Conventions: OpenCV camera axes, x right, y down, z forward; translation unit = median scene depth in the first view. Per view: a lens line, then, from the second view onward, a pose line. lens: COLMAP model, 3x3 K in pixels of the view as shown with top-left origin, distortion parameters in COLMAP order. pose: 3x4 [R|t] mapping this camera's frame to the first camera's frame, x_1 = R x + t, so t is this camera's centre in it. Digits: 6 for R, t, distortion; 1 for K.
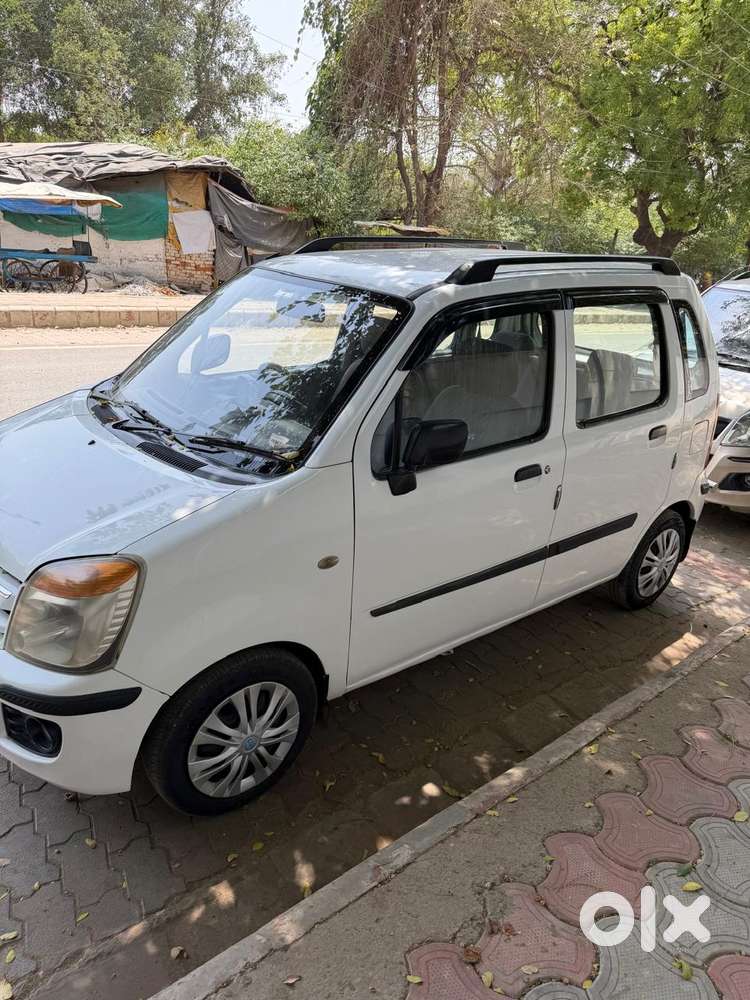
lens RADIAL K [[690.0, 0, 372.4], [0, 690.0, 498.4], [0, 0, 1]] dist [0.006720, -0.005980]
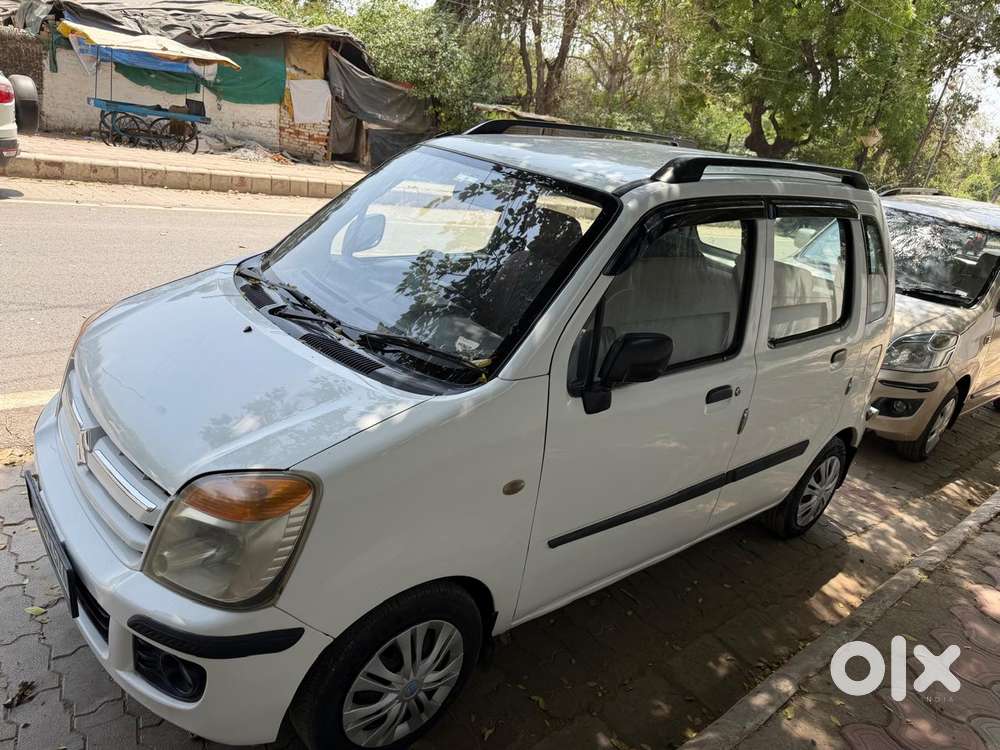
lens RADIAL K [[690.0, 0, 480.8], [0, 690.0, 373.4], [0, 0, 1]] dist [0.006720, -0.005980]
pose [[0.996926, 0.070624, 0.033920, -0.108045], [-0.070244, 0.997454, -0.012289, -0.028068], [-0.034701, 0.009869, 0.999349, 0.089691]]
